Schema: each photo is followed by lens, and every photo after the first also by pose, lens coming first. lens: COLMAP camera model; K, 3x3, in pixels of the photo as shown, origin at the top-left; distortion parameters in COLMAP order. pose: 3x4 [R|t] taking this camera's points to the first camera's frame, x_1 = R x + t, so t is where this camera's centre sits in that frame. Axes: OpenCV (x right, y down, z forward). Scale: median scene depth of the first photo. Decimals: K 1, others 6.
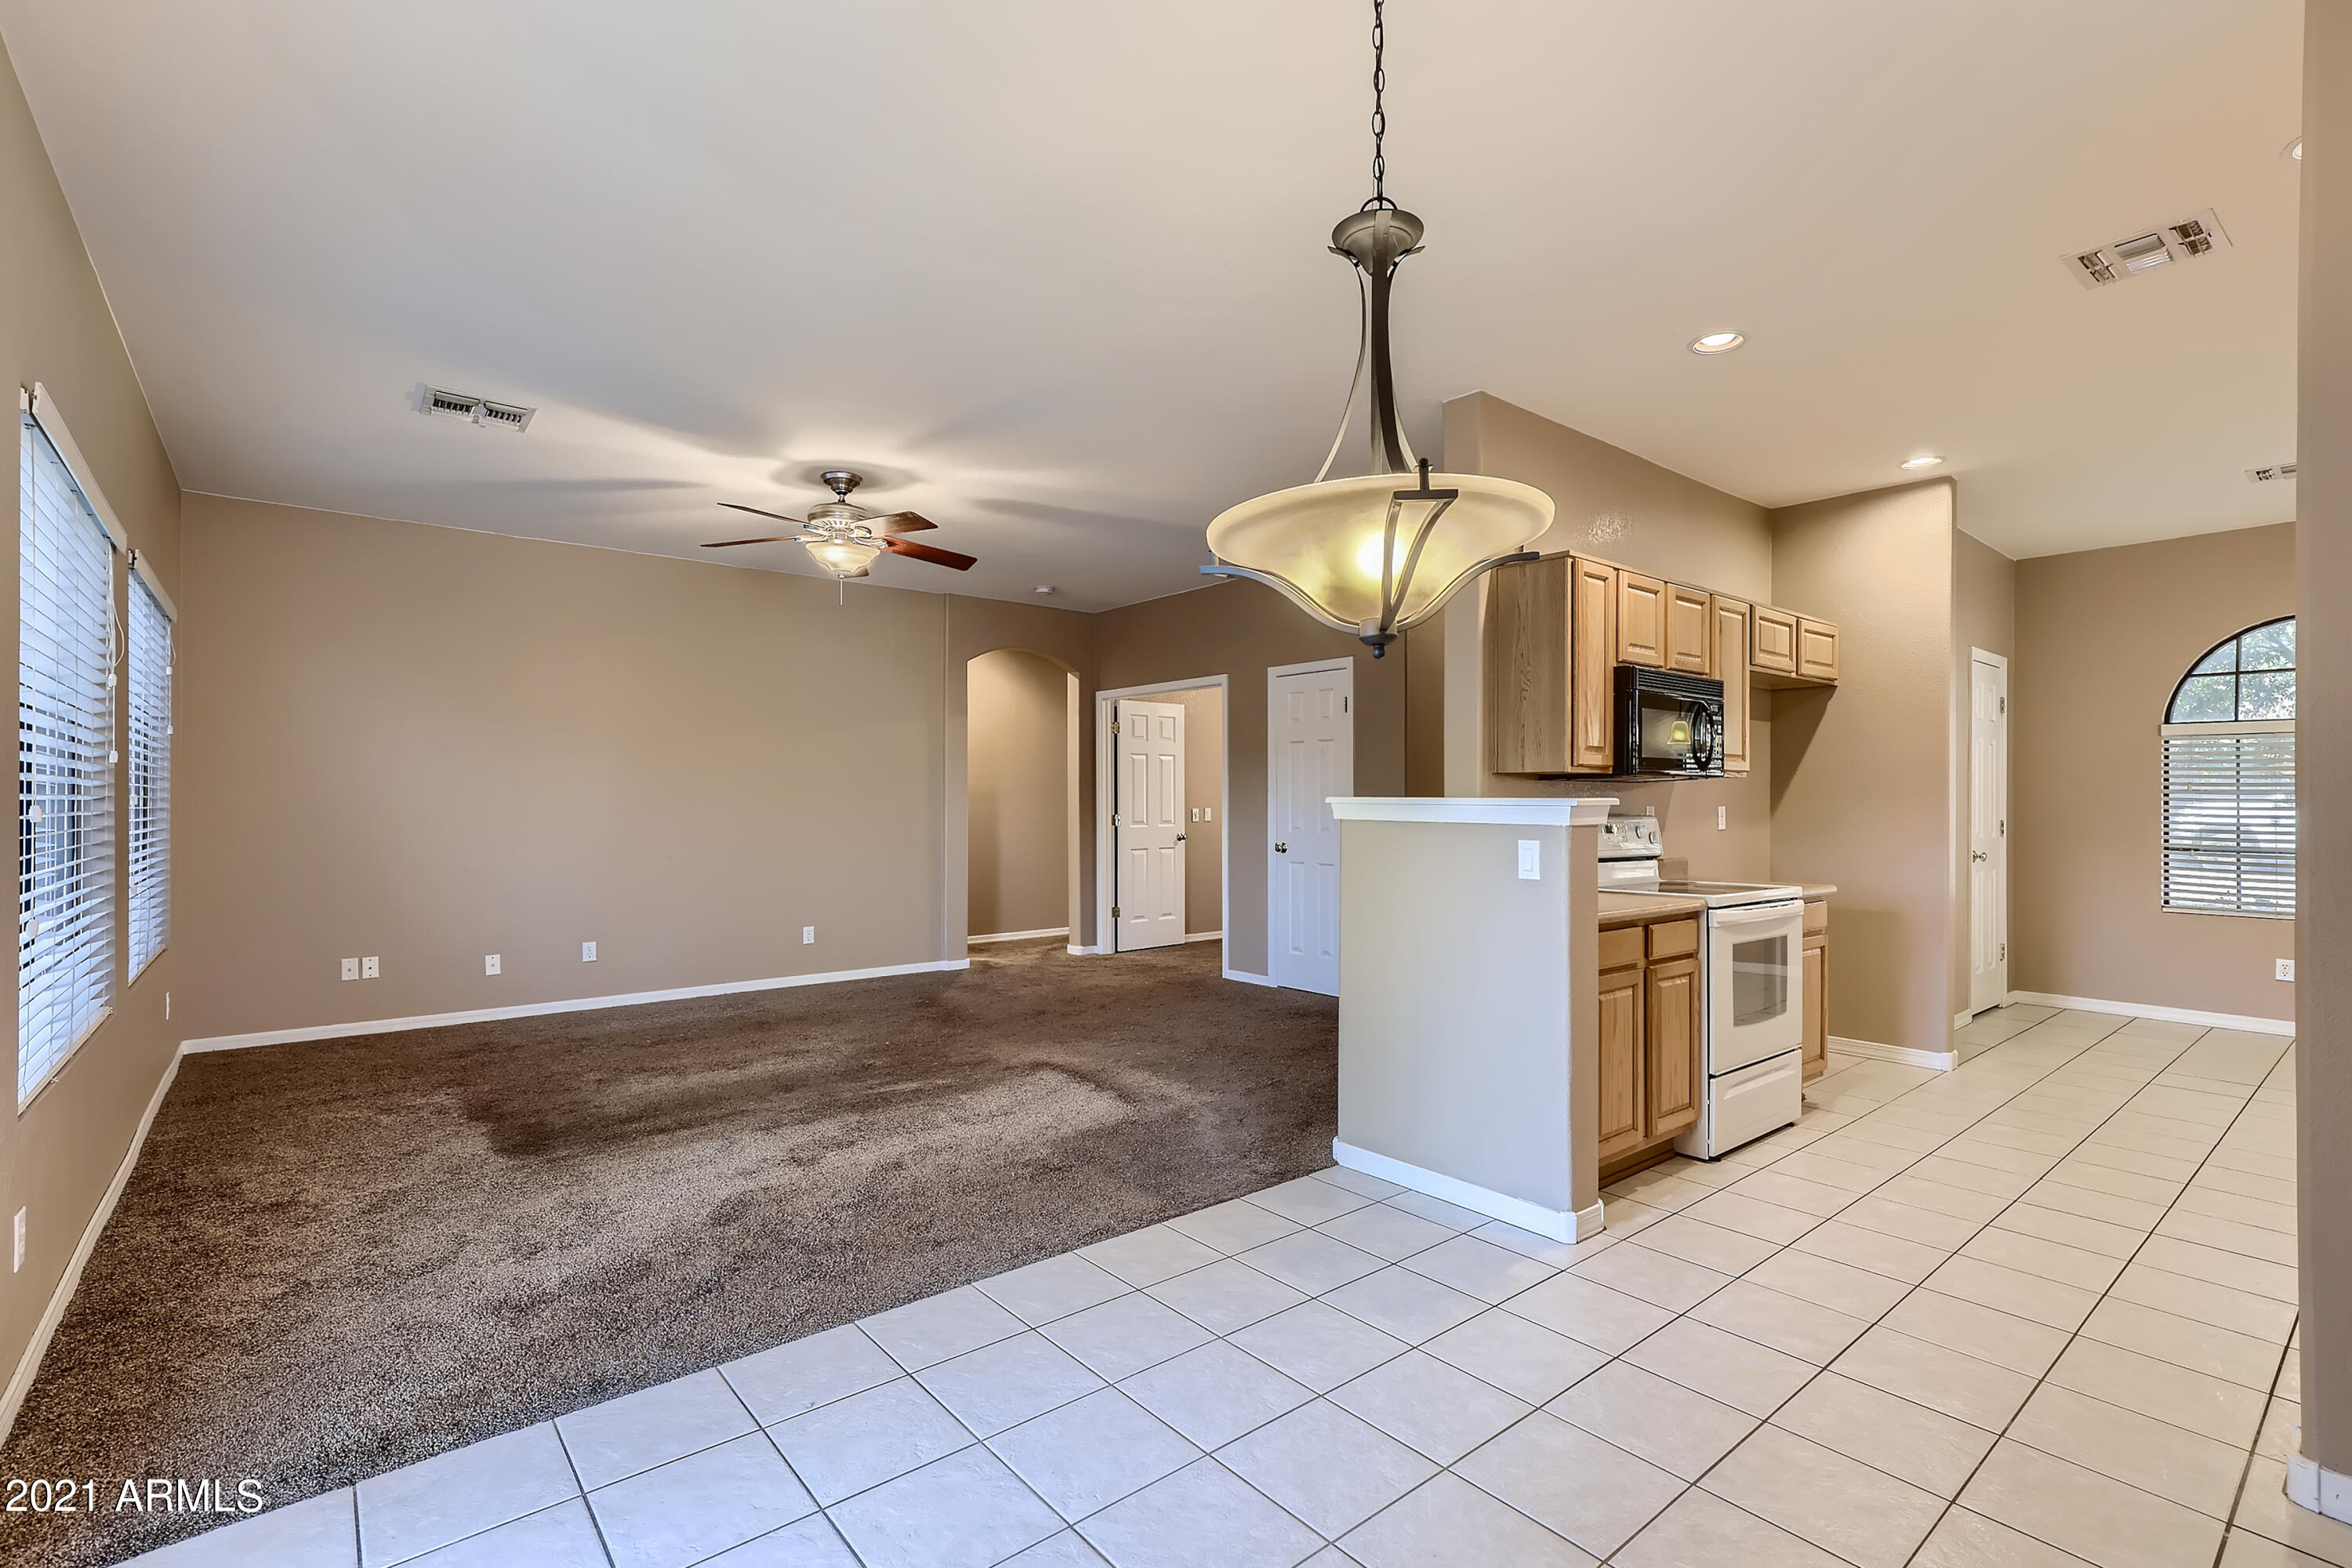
lens RADIAL K [[1069.4, 0, 1179.7], [0, 1069.4, 791.8], [0, 0, 1]] dist [-0.001781, 0.005872]
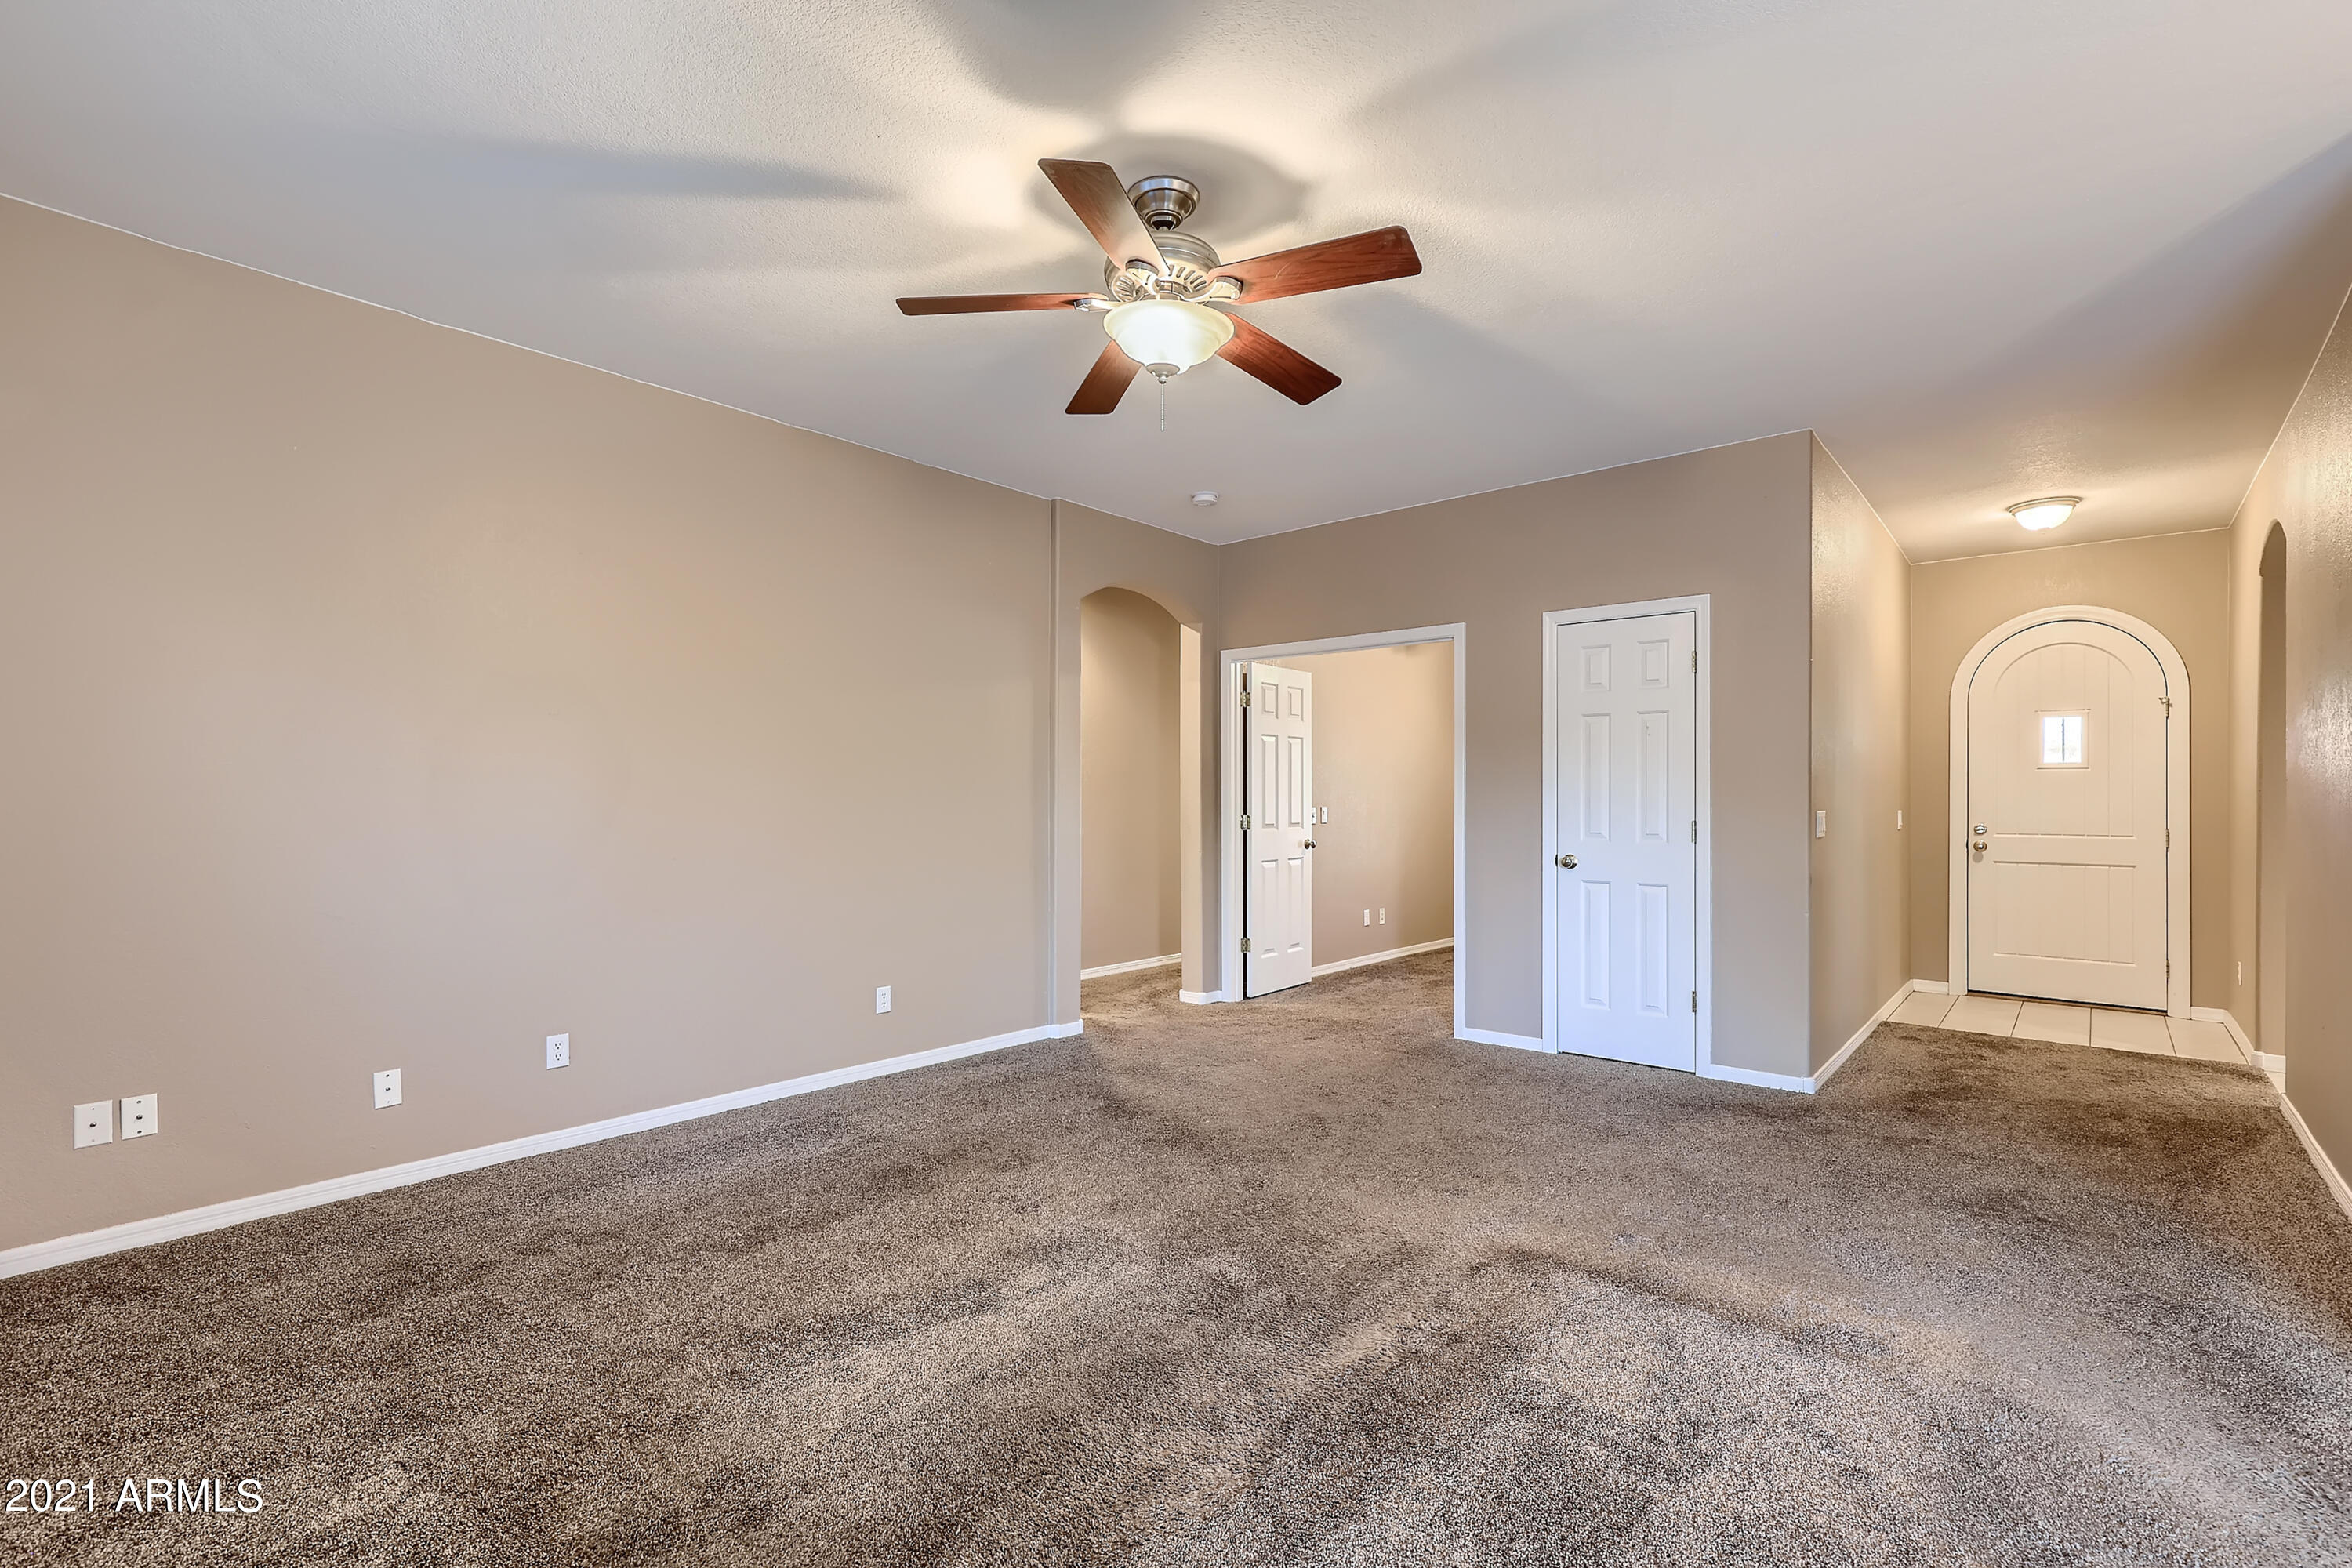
lens RADIAL K [[1060.5, 0, 1178.7], [0, 1060.5, 794.2], [0, 0, 1]] dist [0.002344, 0.001838]
pose [[0.985105, 0.003976, 0.171907, -0.428151], [-0.004299, 0.999990, 0.001504, 0.010025], [-0.171899, -0.002220, 0.985112, 0.499863]]
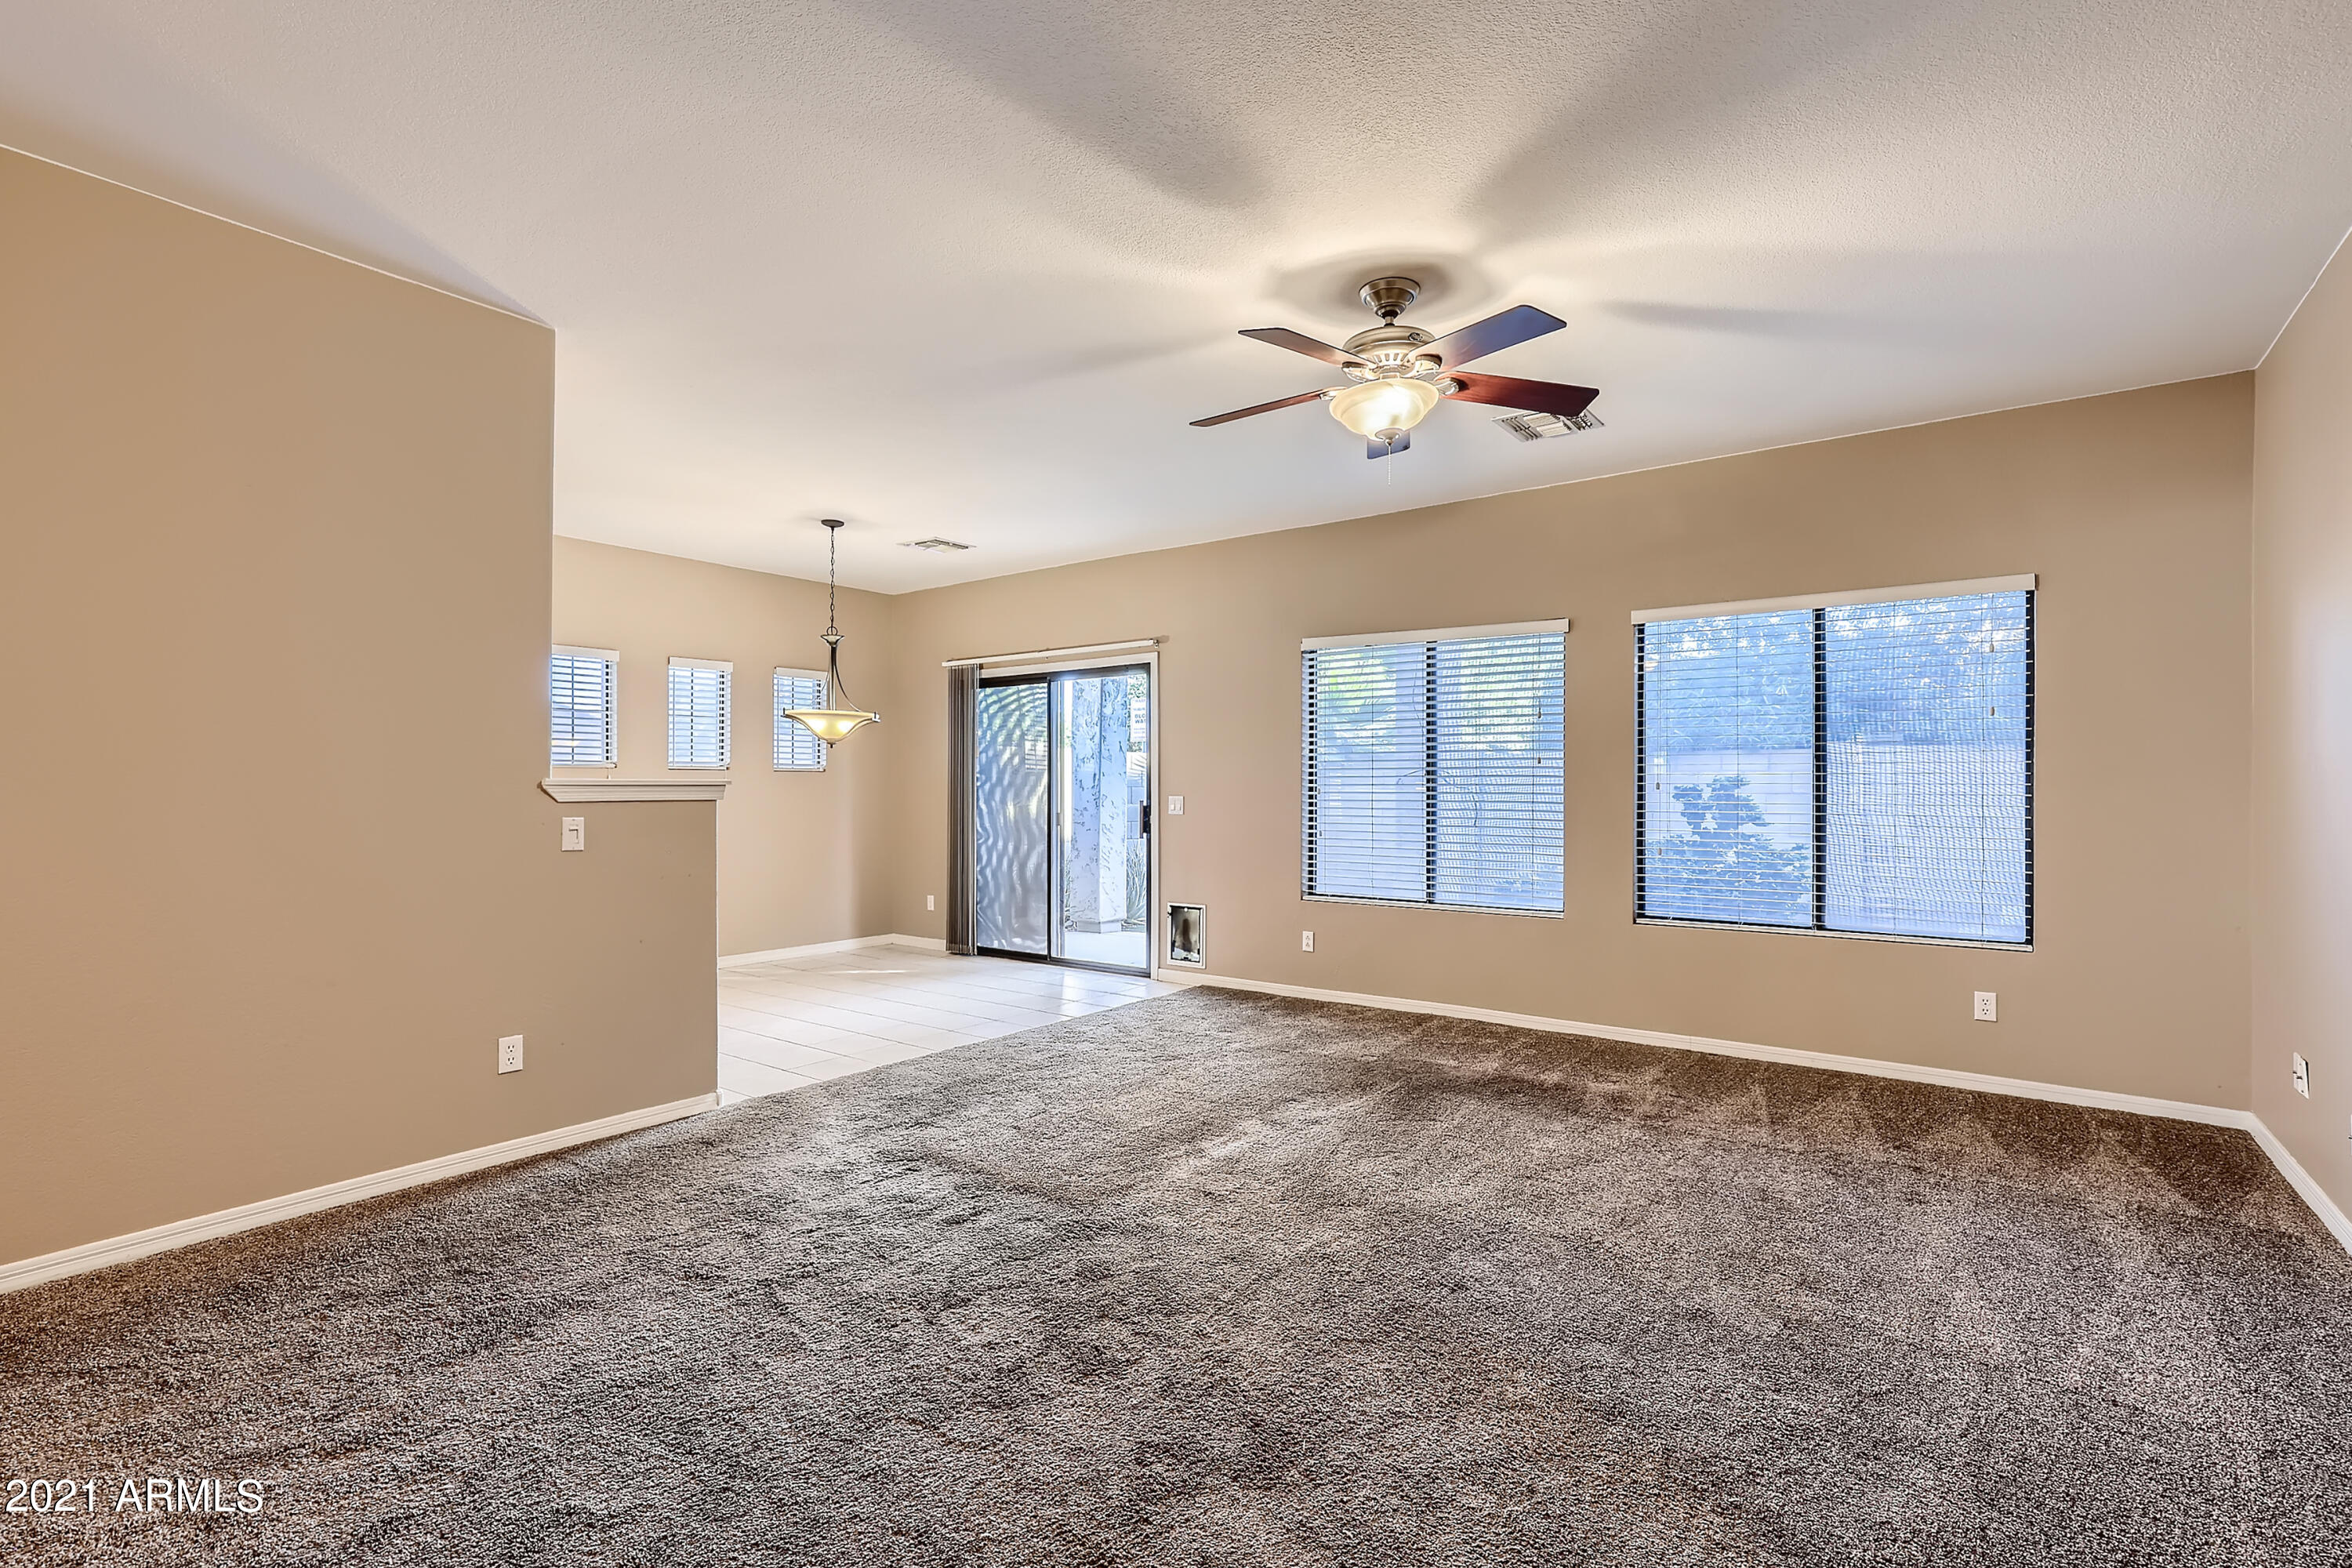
lens RADIAL K [[1069.4, 0, 1179.7], [0, 1069.4, 791.8], [0, 0, 1]] dist [-0.001781, 0.005872]
pose [[-0.971084, -0.001683, -0.238732, -0.038104], [-0.000656, 0.999990, -0.004381, 0.018034], [0.238737, -0.004098, -0.971076, 1.714307]]
